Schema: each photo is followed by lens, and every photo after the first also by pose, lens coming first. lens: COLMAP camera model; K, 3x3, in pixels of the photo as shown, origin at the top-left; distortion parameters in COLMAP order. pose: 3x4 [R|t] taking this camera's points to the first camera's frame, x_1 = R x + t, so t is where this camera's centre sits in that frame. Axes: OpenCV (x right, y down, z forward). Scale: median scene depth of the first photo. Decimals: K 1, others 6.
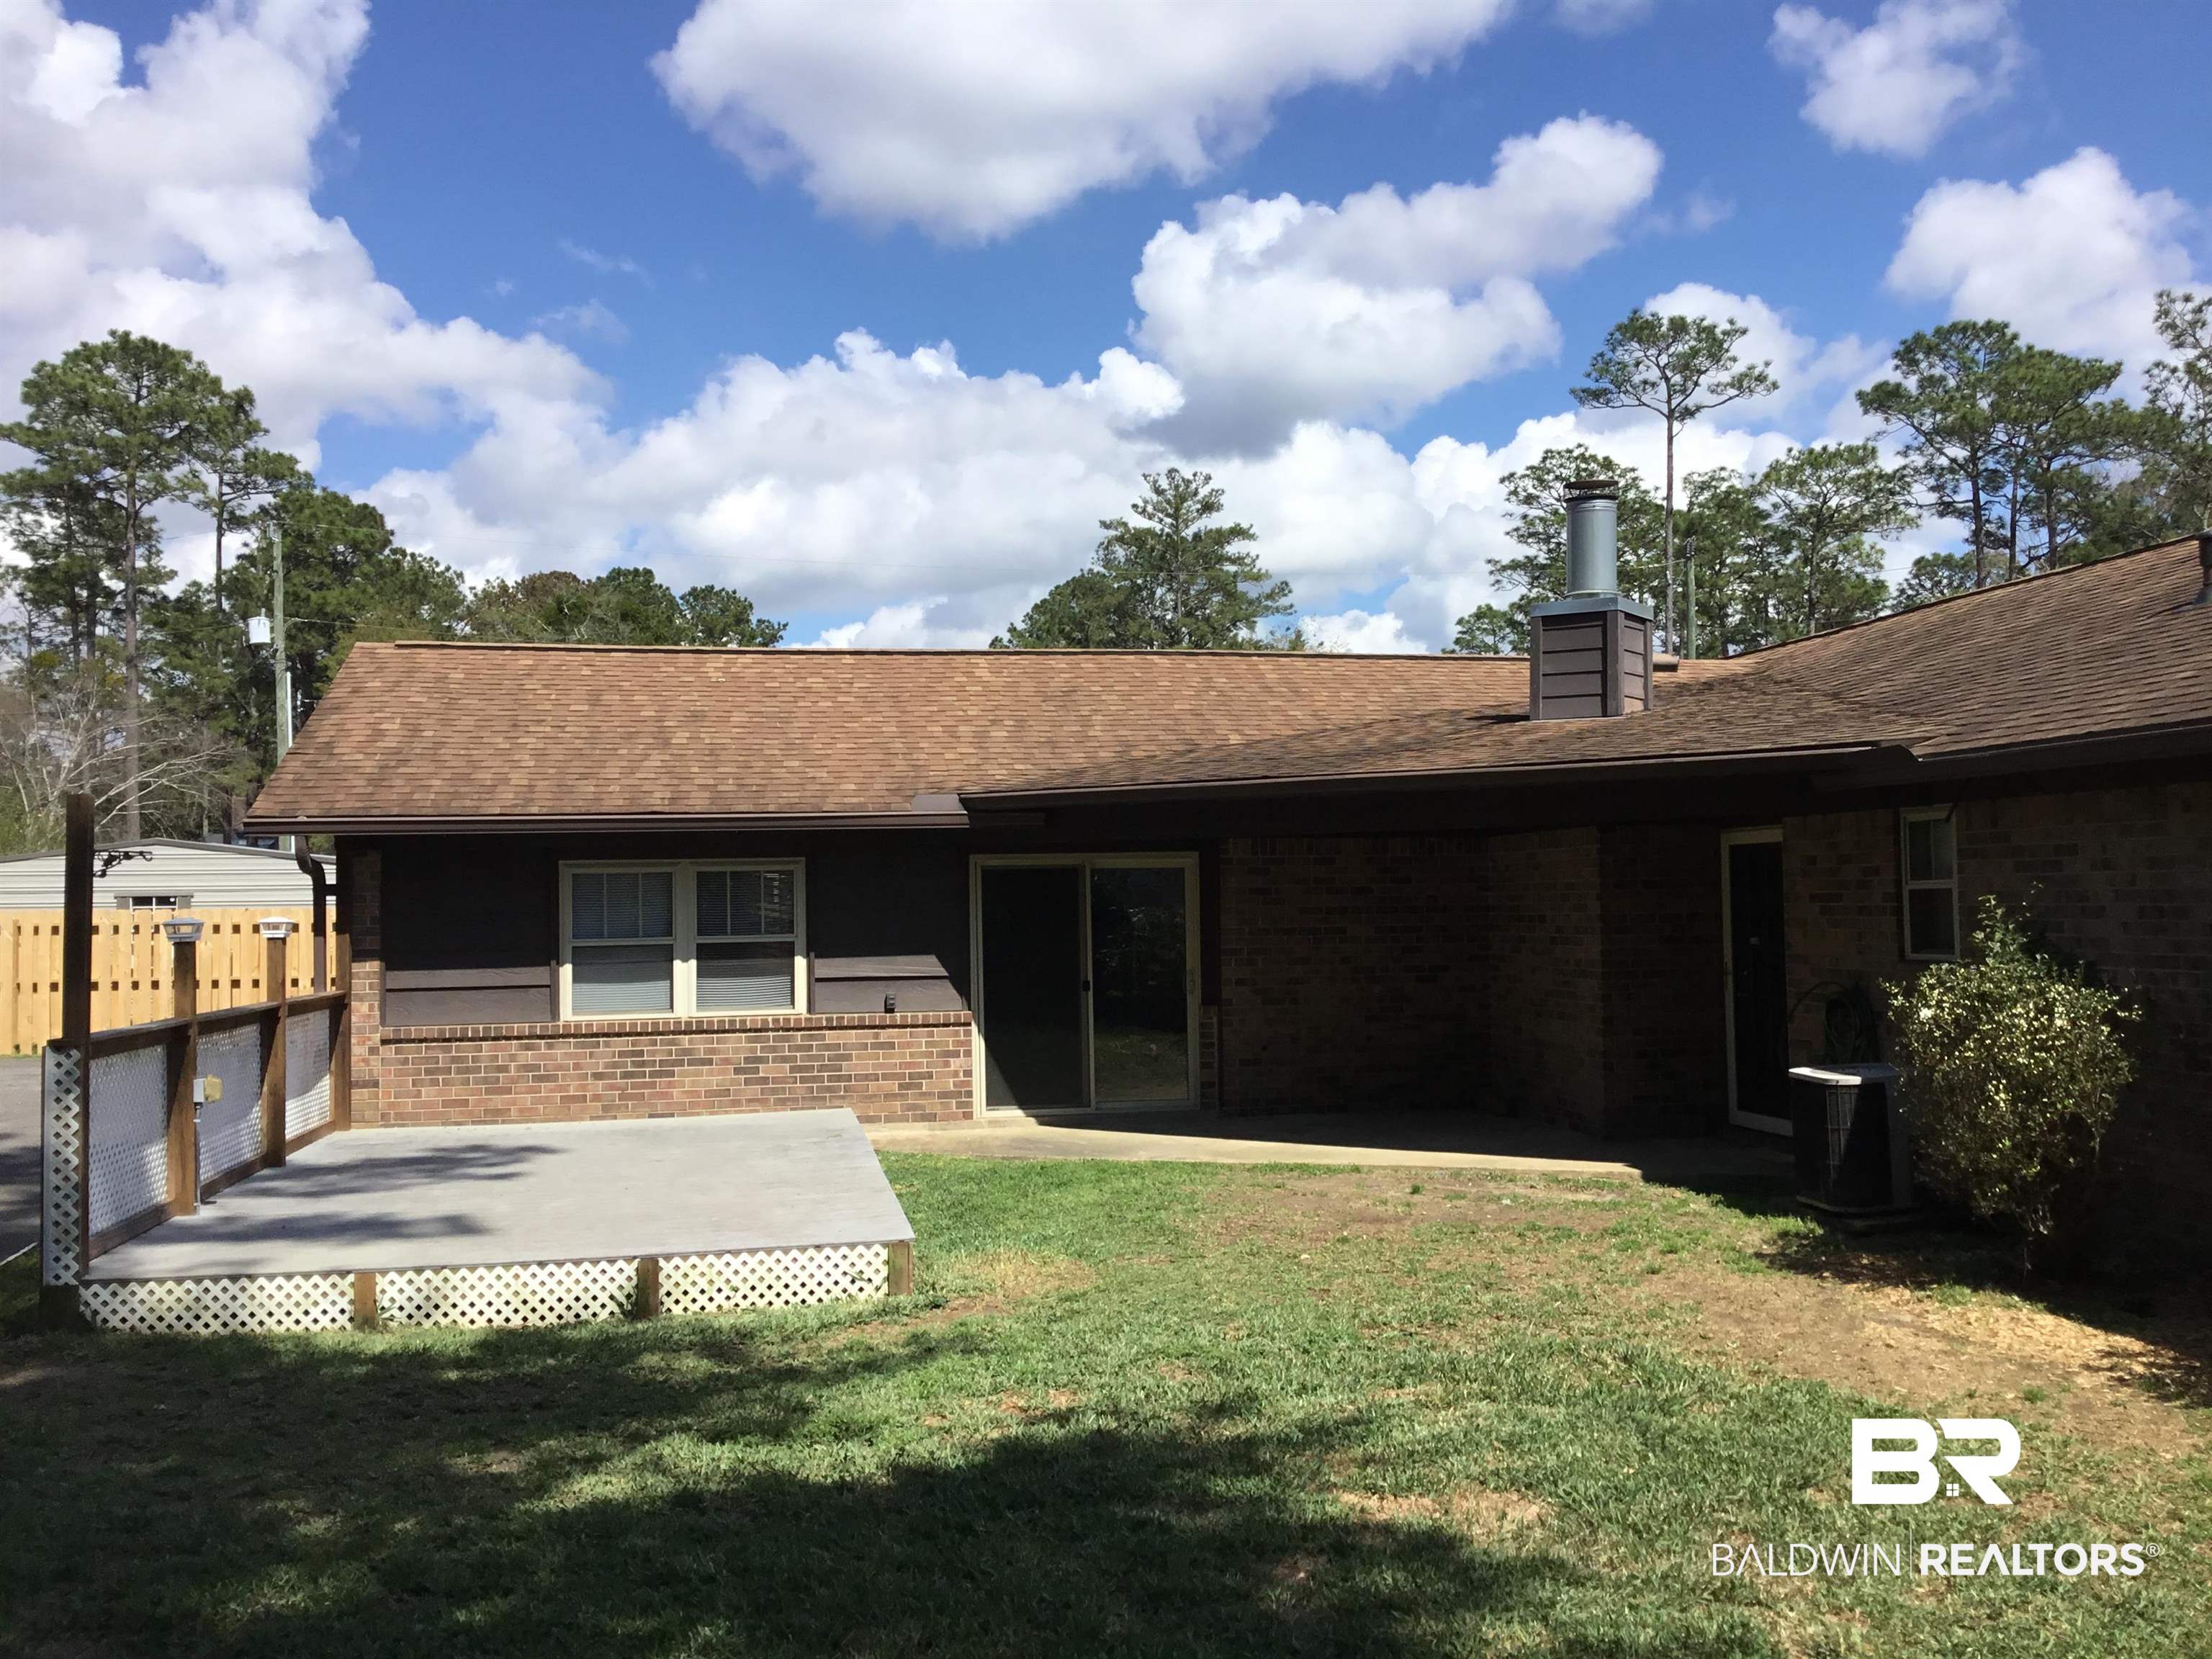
lens RADIAL K [[1984.8, 0, 1114.4], [0, 1984.8, 826.1], [0, 0, 1]] dist [0.076212, -0.121979]
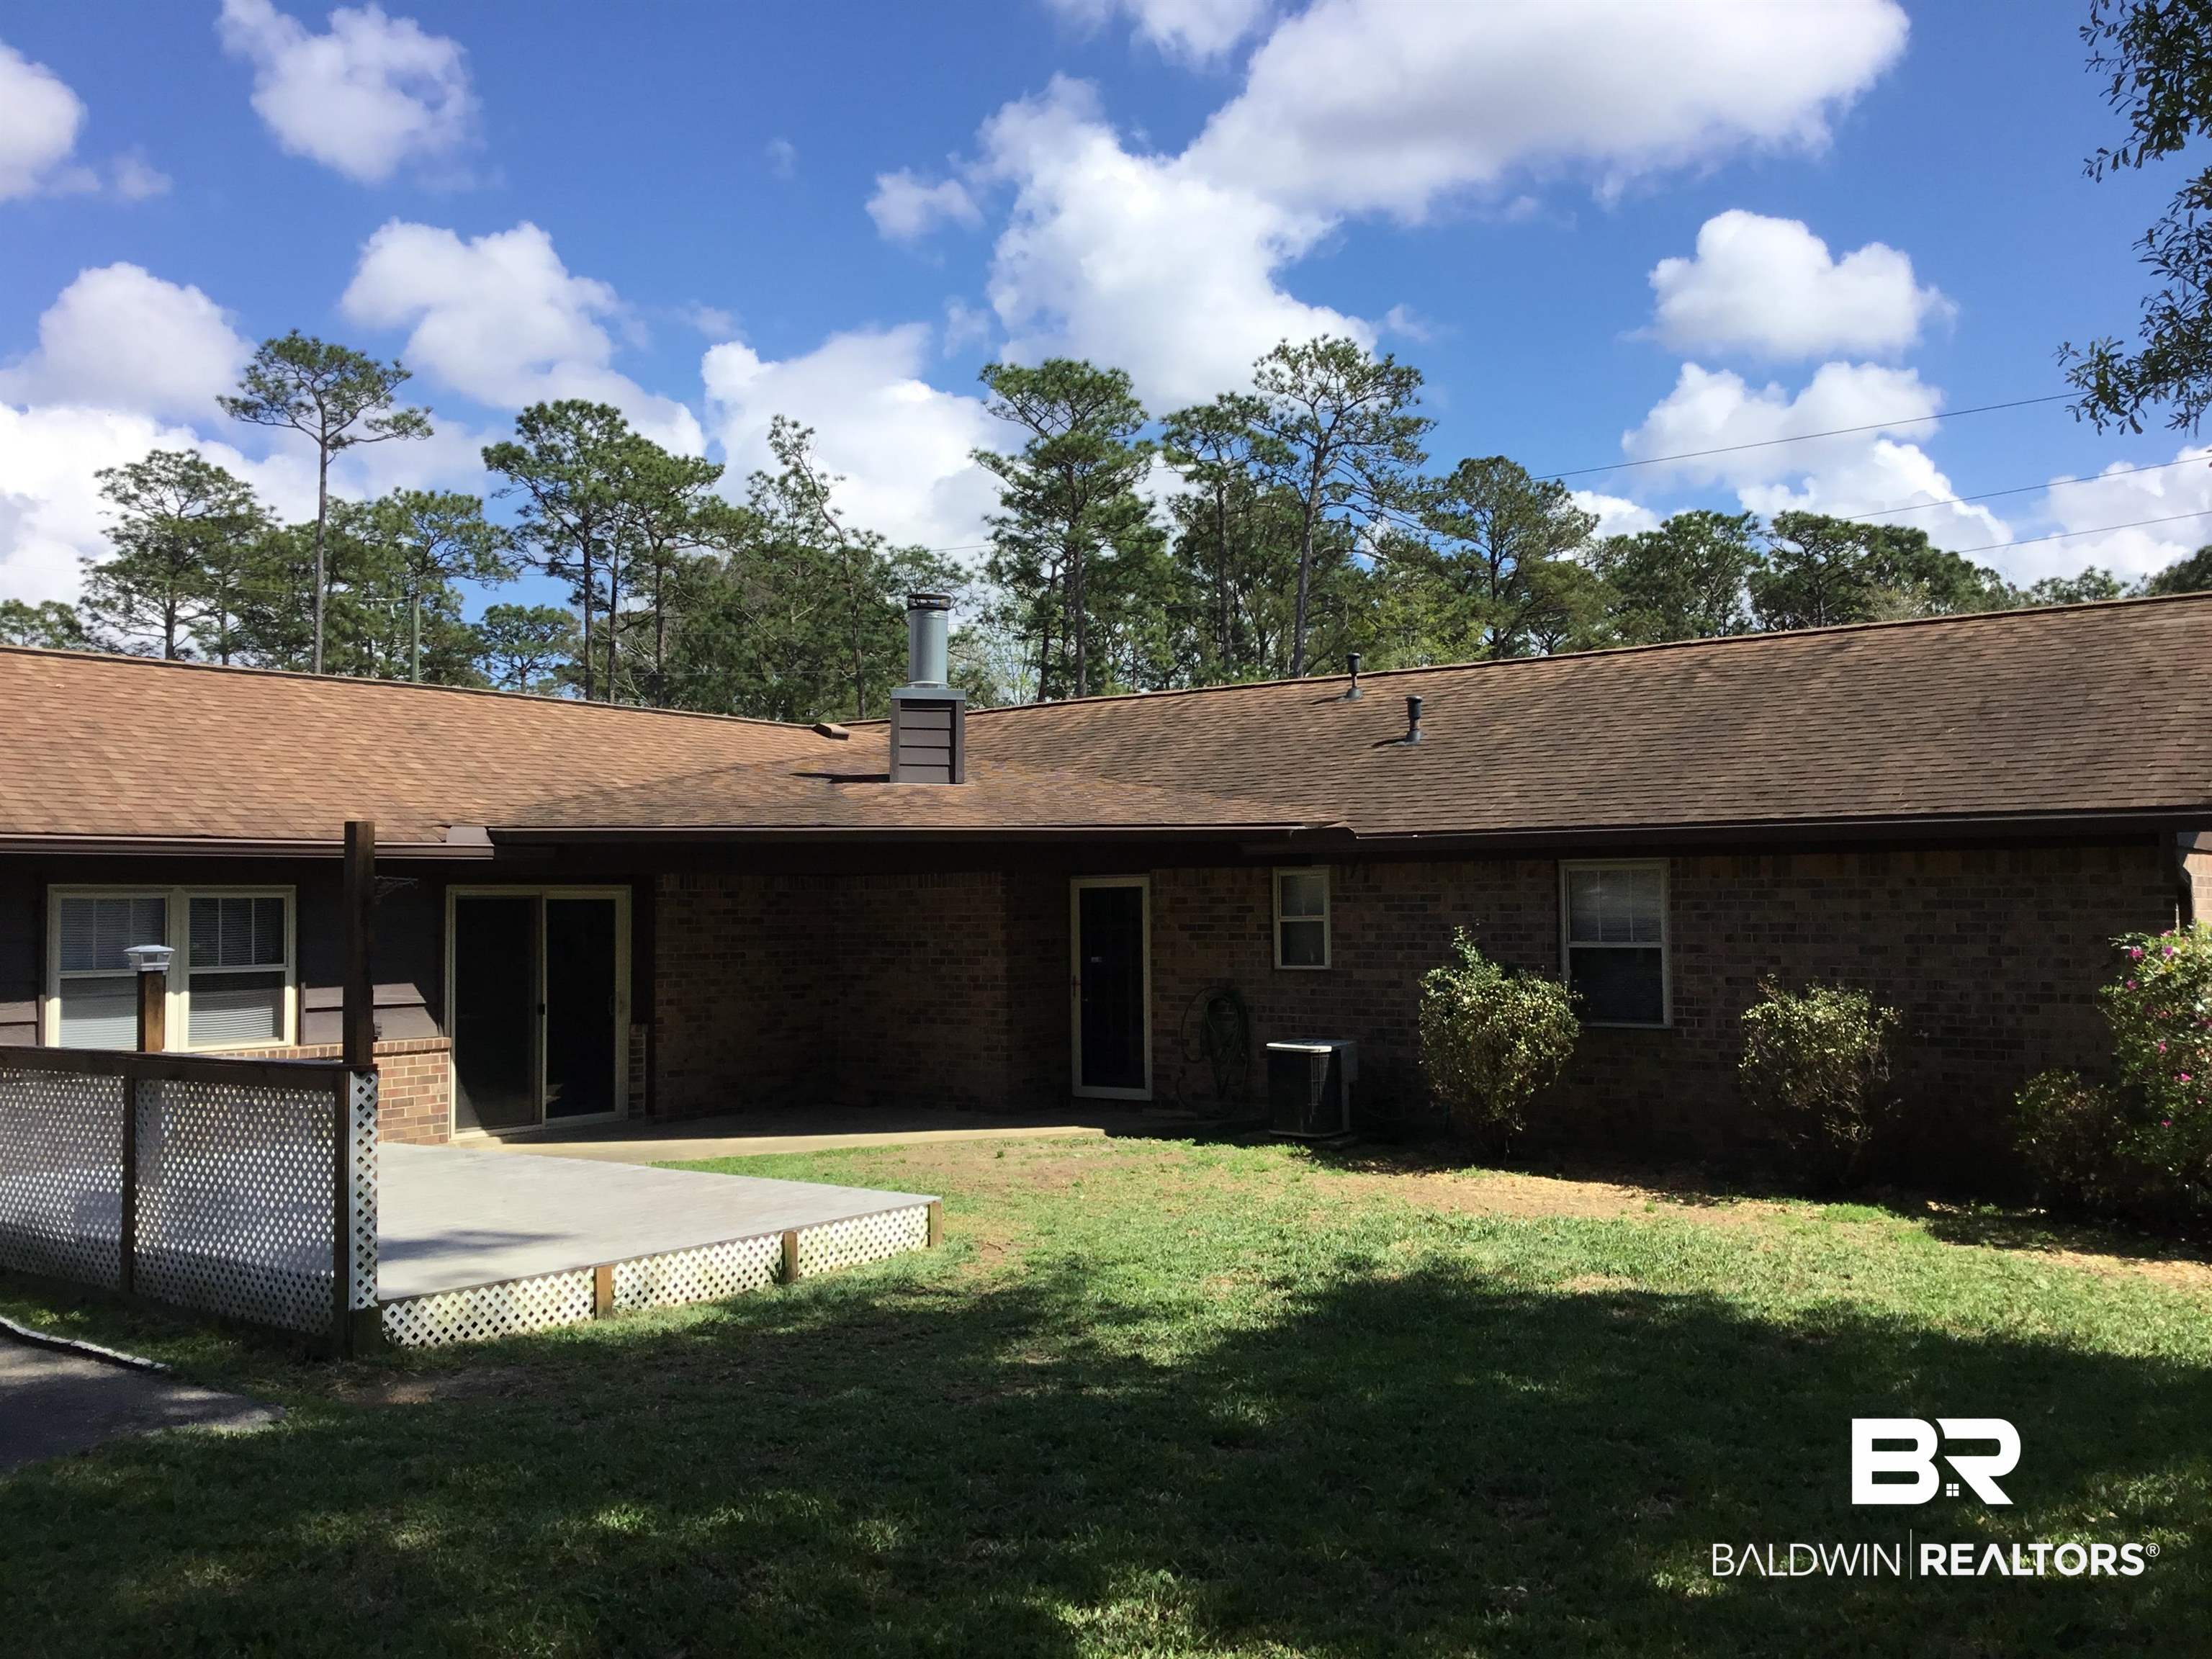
lens RADIAL K [[1984.8, 0, 1114.4], [0, 1984.8, 826.1], [0, 0, 1]] dist [0.076212, -0.121979]
pose [[0.736999, 0.036632, 0.674900, -0.931927], [-0.026326, 0.999328, -0.025492, 0.002164], [-0.675381, 0.001020, 0.737469, 0.002121]]
